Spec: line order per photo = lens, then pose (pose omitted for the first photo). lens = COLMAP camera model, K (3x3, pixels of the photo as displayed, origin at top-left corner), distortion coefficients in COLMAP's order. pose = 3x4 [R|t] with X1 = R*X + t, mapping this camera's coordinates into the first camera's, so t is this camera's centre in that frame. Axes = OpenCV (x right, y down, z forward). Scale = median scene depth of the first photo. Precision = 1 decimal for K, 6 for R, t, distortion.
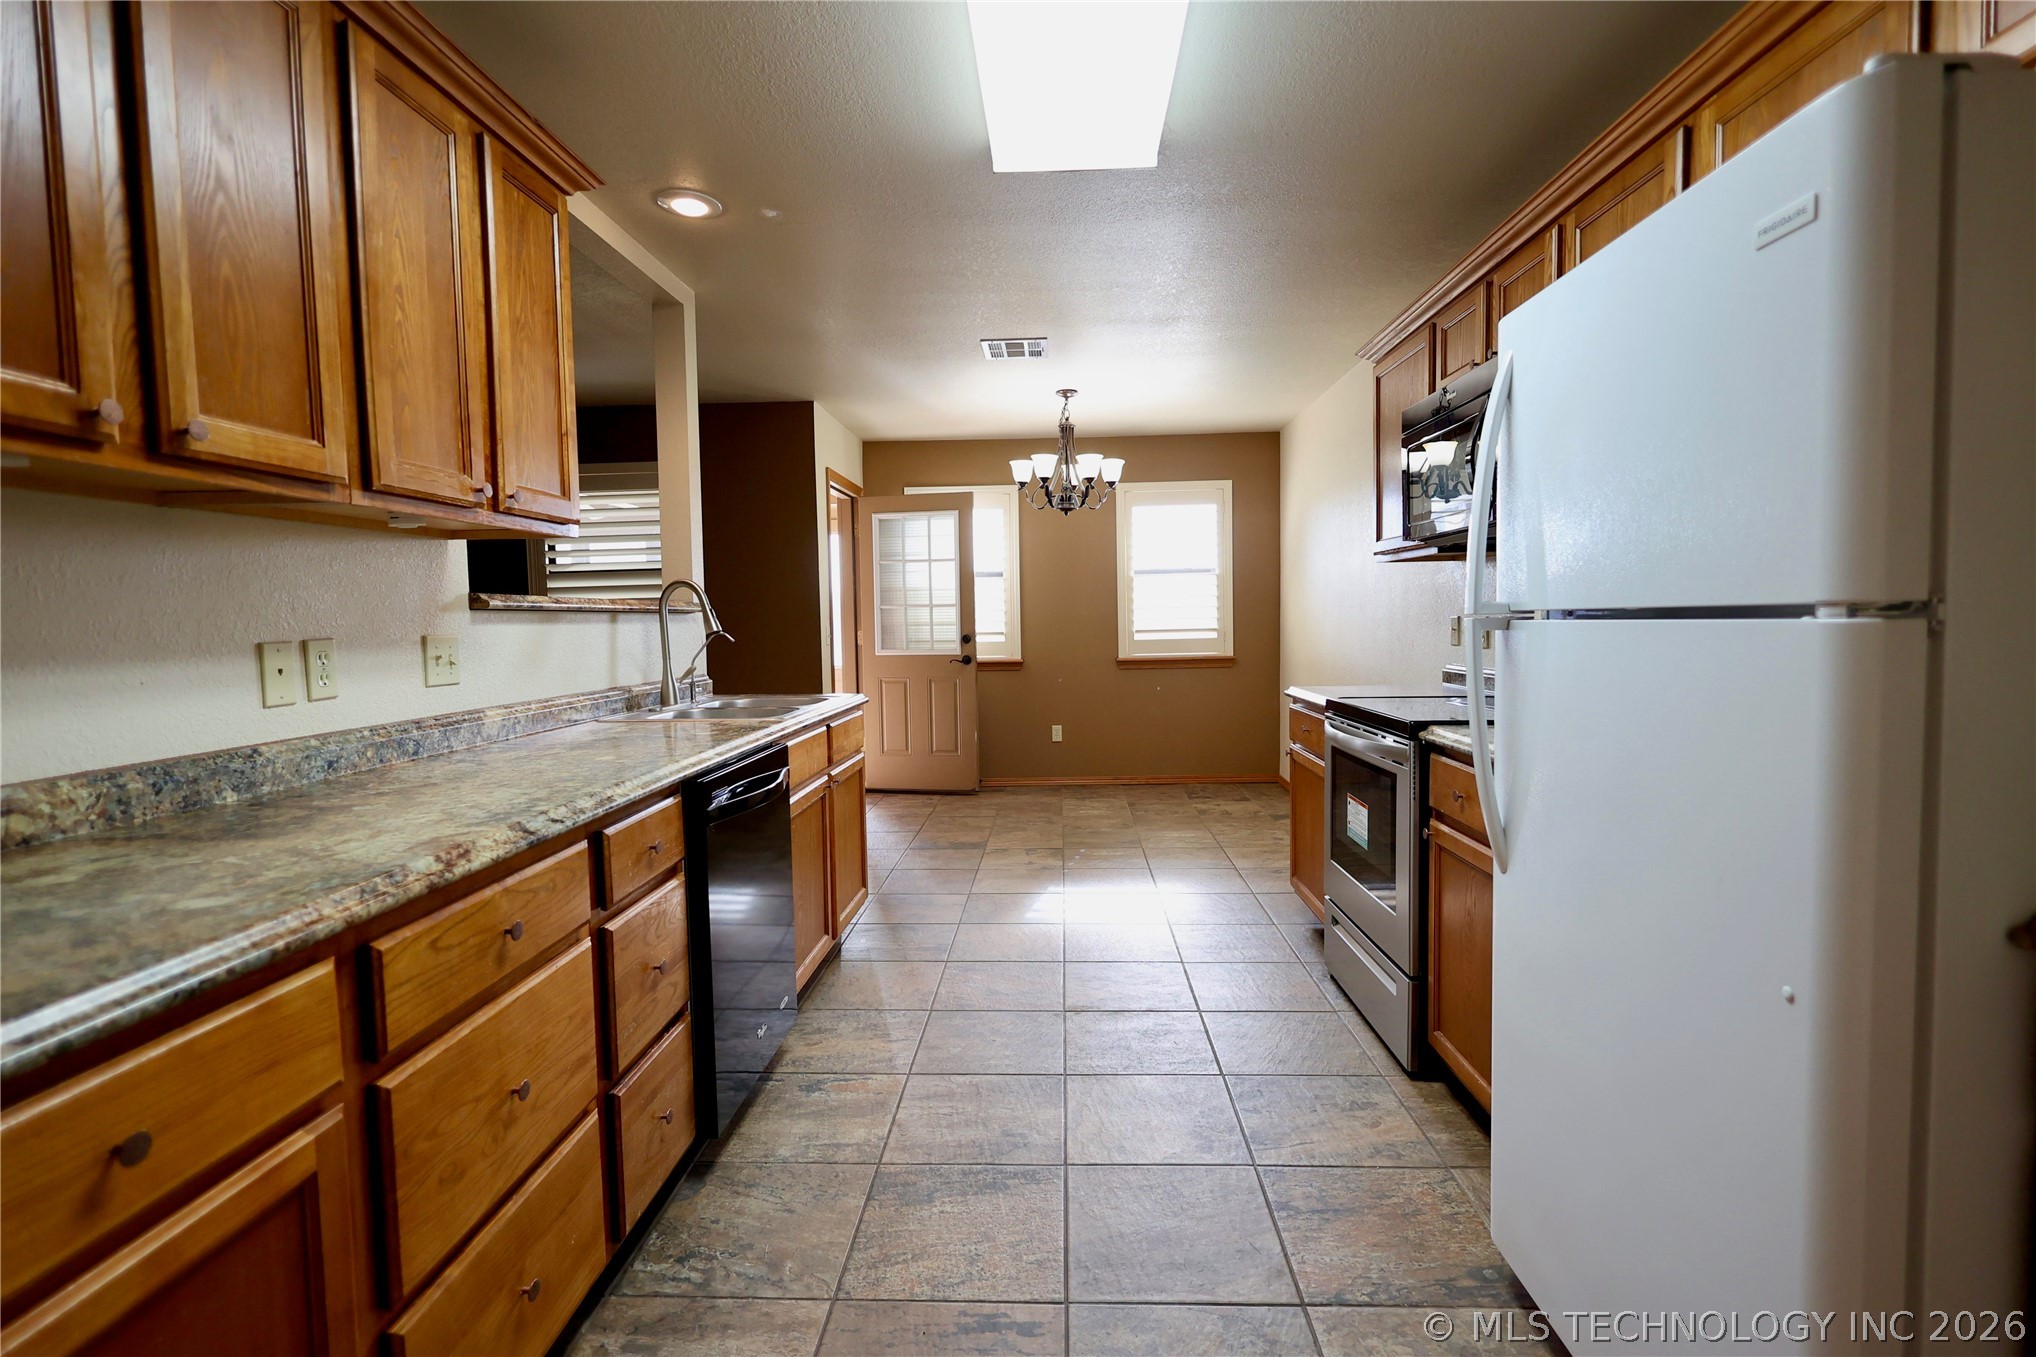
lens RADIAL K [[942.6, 0, 1021.3], [0, 942.6, 673.5], [0, 0, 1]] dist [-0.001034, 0.001241]
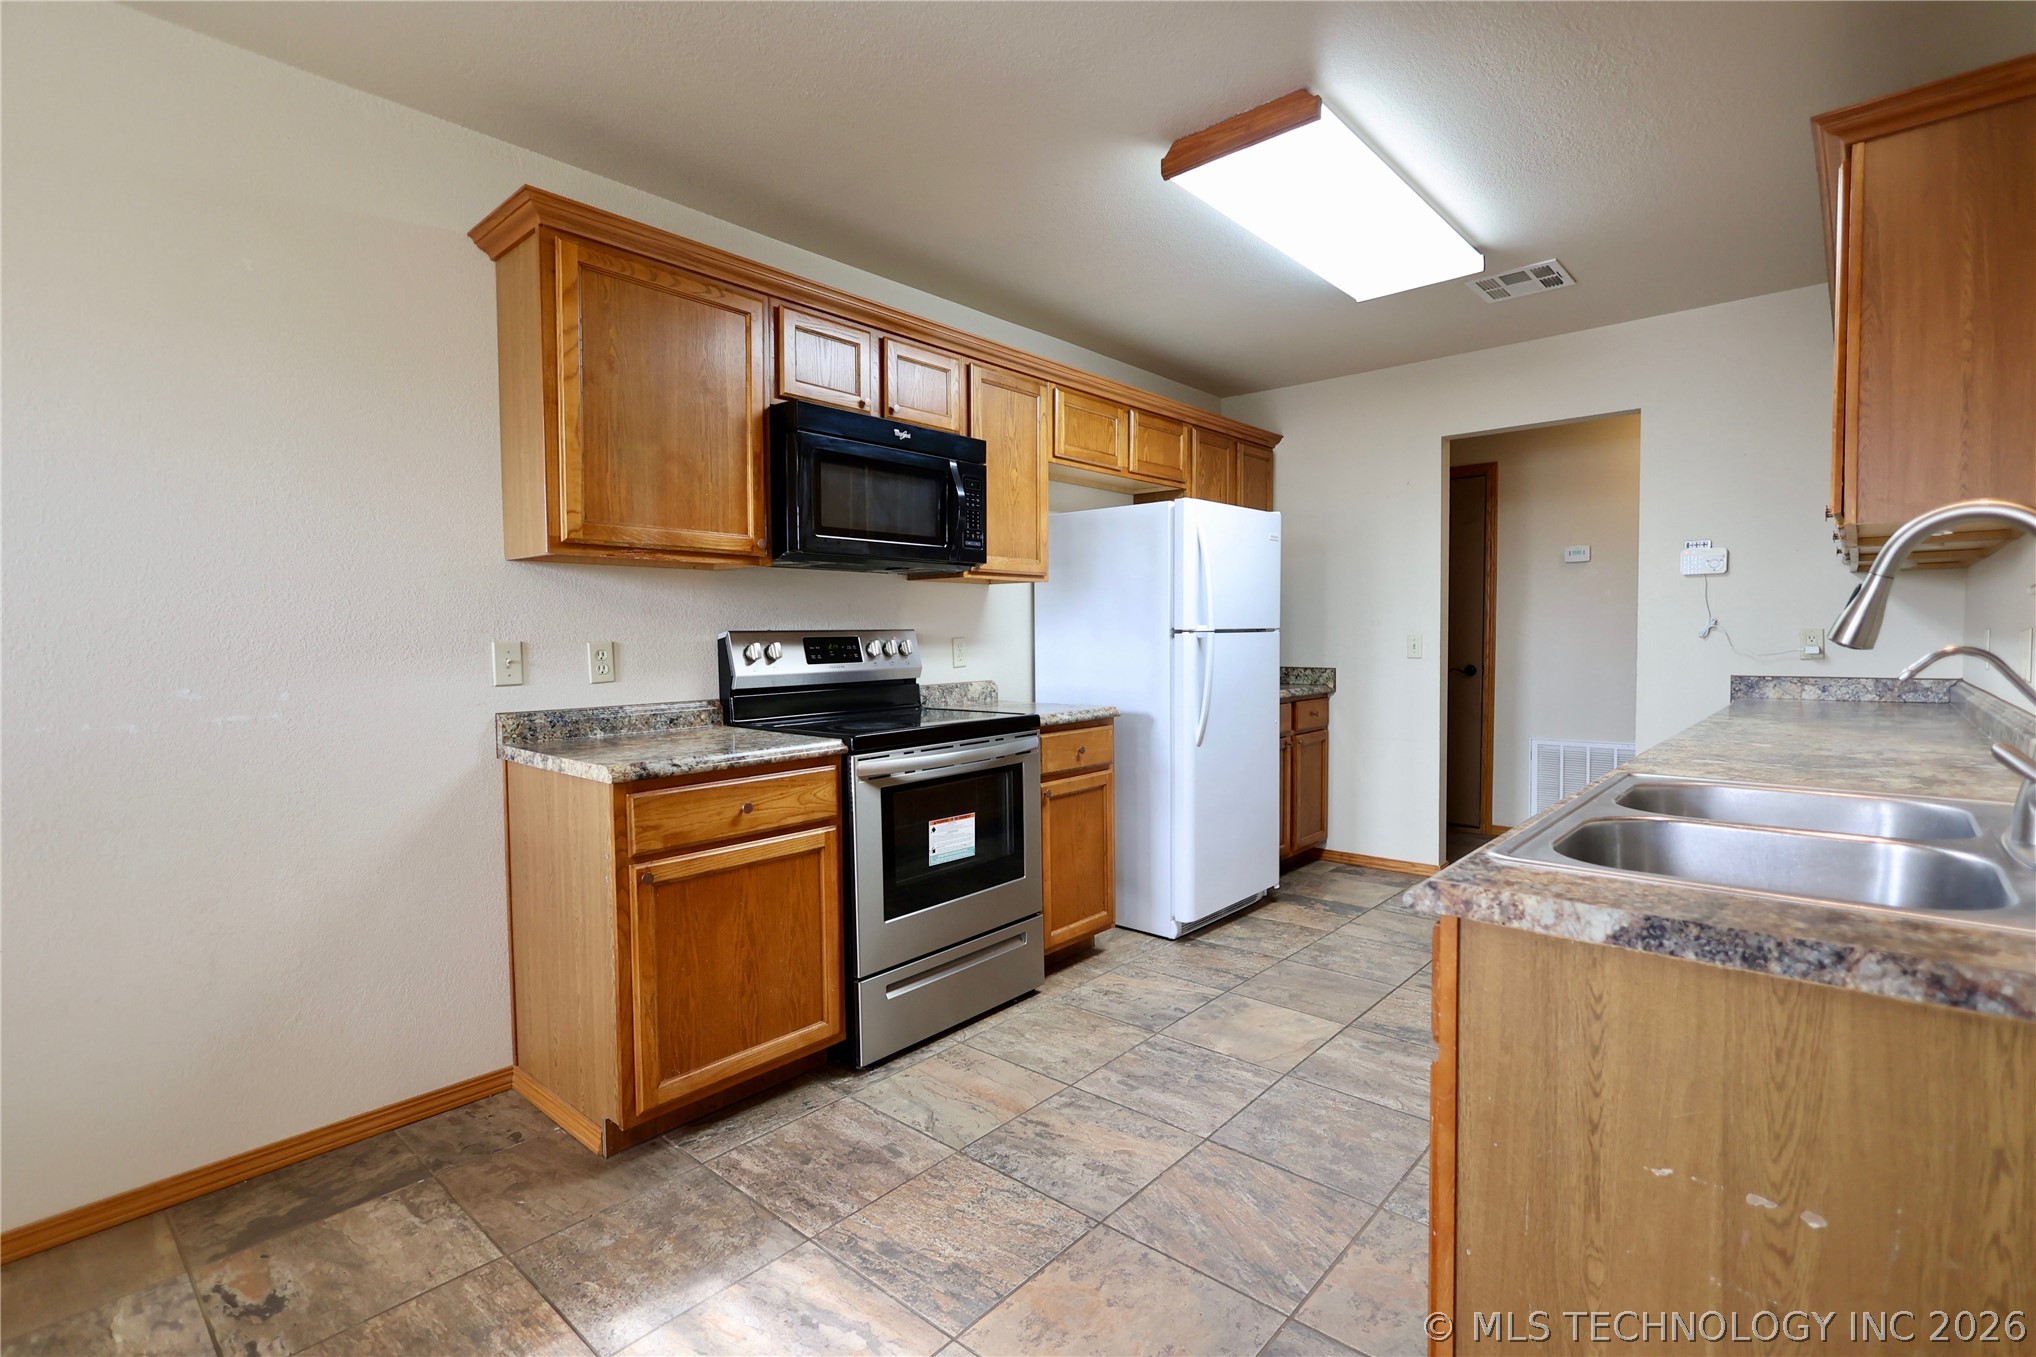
lens RADIAL K [[942.6, 0, 1031.8], [0, 942.6, 675.8], [0, 0, 1]] dist [-0.001034, 0.001241]
pose [[-0.776841, -0.006051, 0.629668, -0.140956], [0.057229, 0.995137, 0.080168, -0.038104], [-0.627091, 0.098314, -0.772717, 0.710742]]
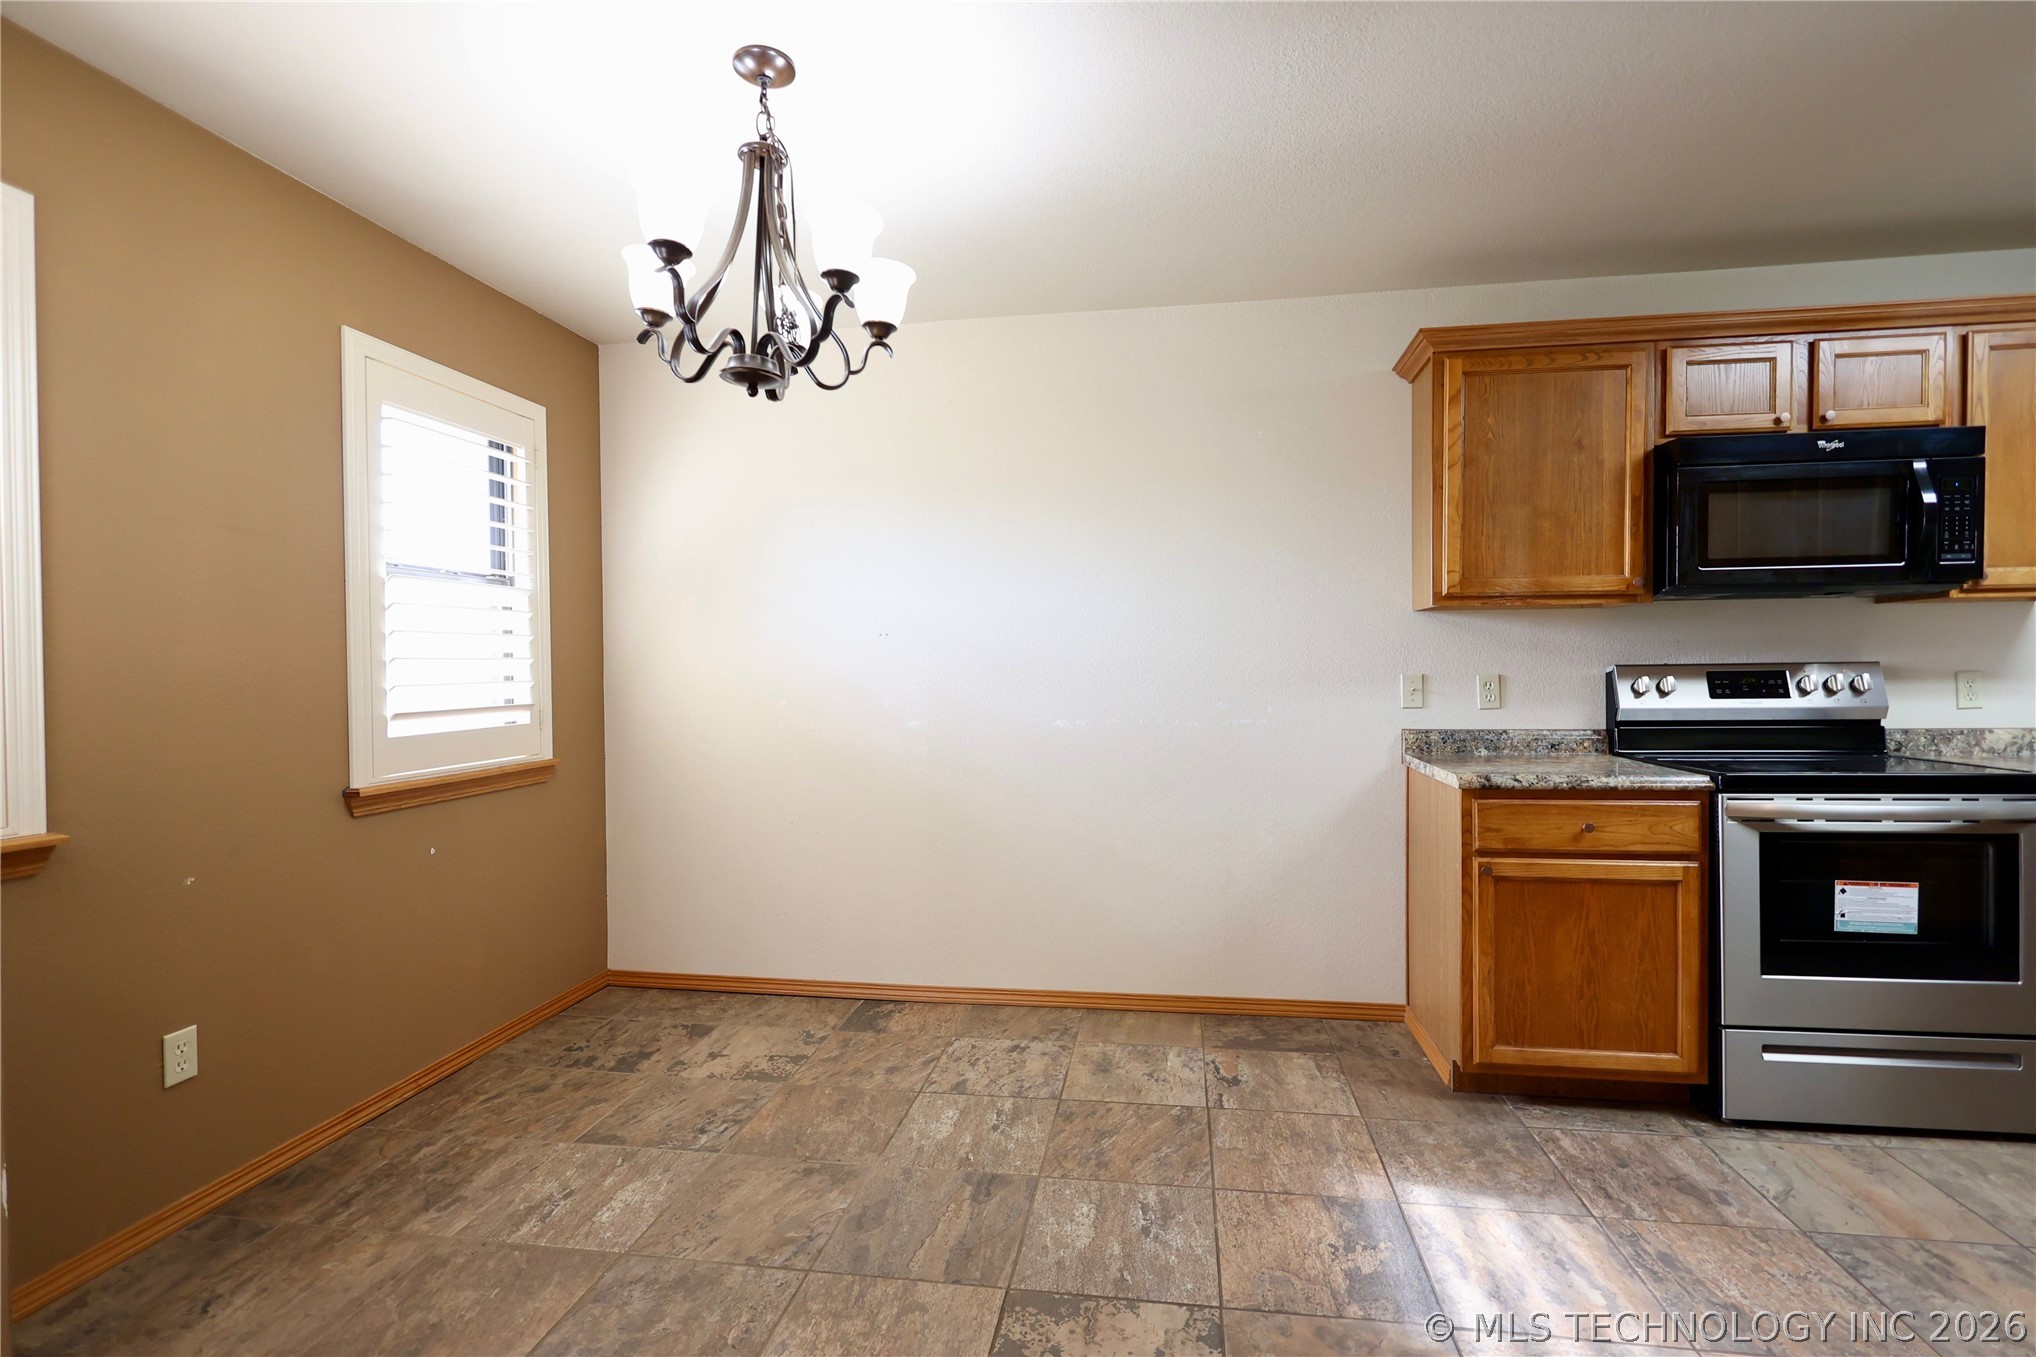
lens RADIAL K [[942.6, 0, 1035.3], [0, 942.6, 670.5], [0, 0, 1]] dist [-0.001034, 0.001241]
pose [[0.111704, 0.012935, 0.993657, -0.242540], [0.064820, 0.997691, -0.020274, -0.038000], [-0.991625, 0.066674, 0.110608, 0.689154]]
